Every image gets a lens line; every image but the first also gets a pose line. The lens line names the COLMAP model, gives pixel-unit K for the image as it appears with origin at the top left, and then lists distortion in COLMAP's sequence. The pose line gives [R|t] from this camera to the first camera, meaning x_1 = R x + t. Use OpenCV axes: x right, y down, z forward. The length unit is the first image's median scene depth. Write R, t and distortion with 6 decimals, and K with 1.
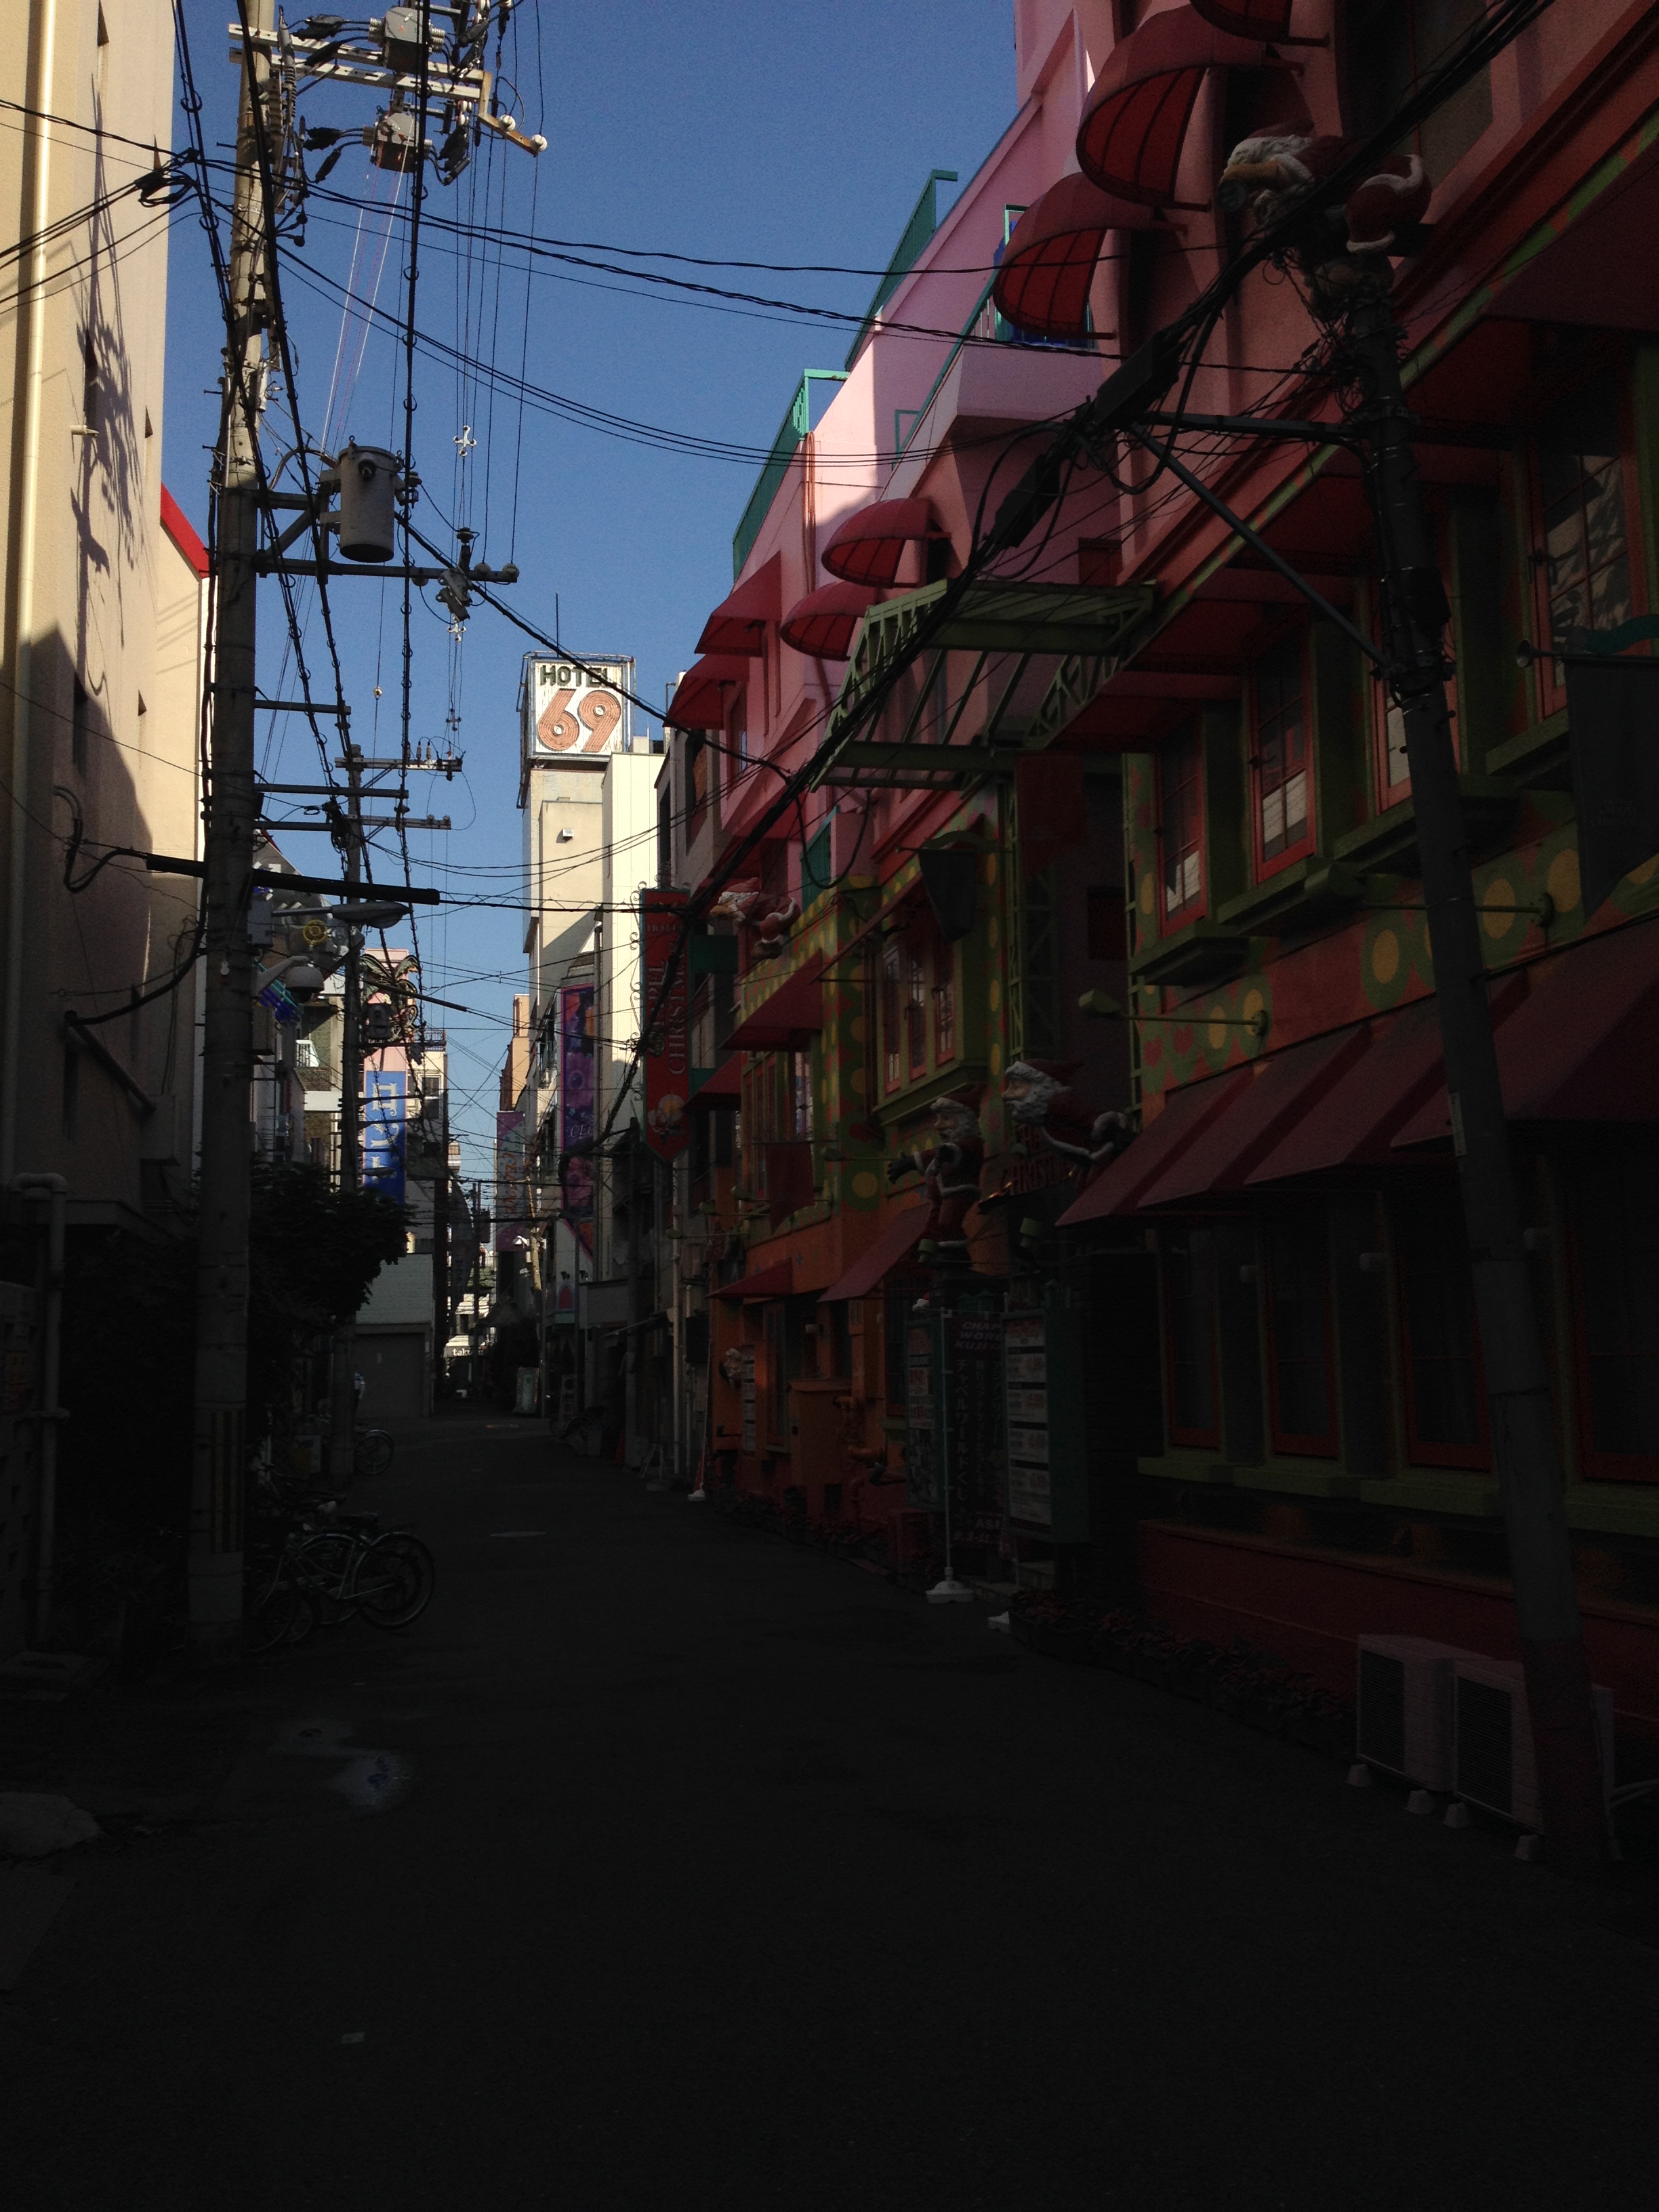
lens RADIAL K [[2050.6, 0, 829.5], [0, 2050.6, 1106.0], [0, 0, 1]] dist [0.200378, -0.495255]
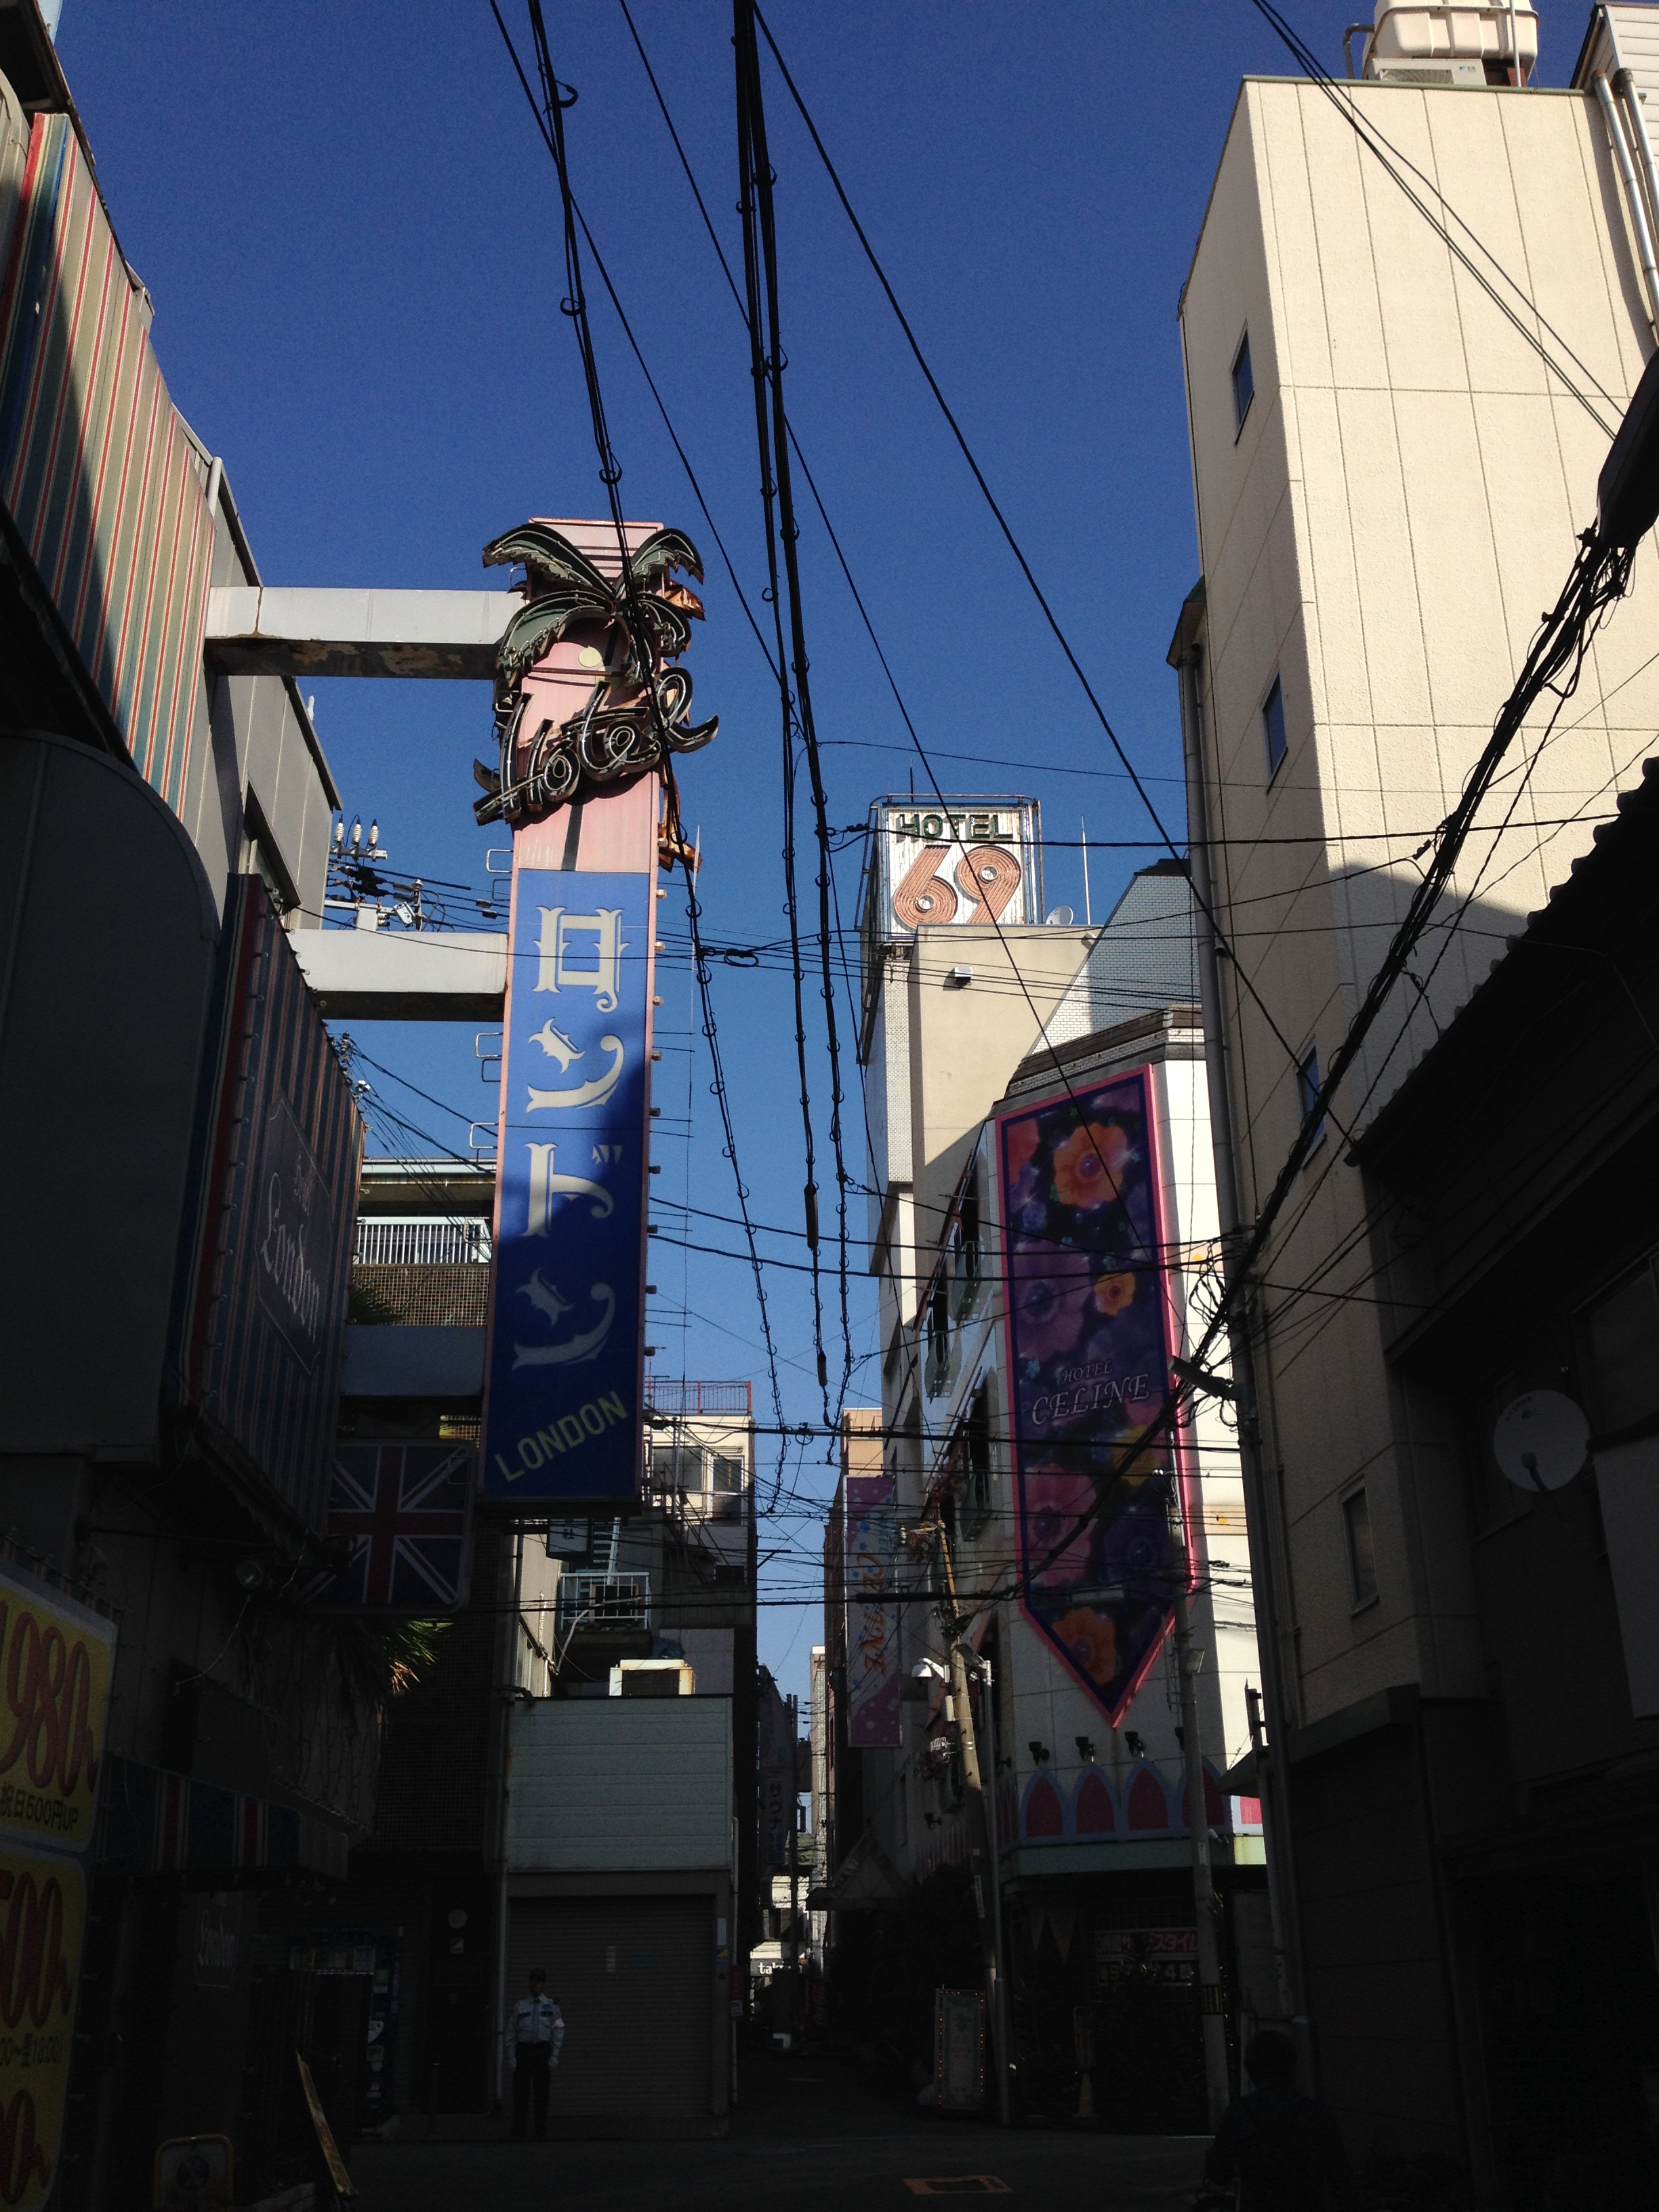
lens RADIAL K [[2050.6, 0, 829.5], [0, 2050.6, 1106.0], [0, 0, 1]] dist [0.200378, -0.495255]
pose [[0.989798, -0.051833, -0.132716, -0.089804], [0.013538, 0.961479, -0.274546, 0.059936], [0.141834, 0.269948, 0.952371, 0.460864]]
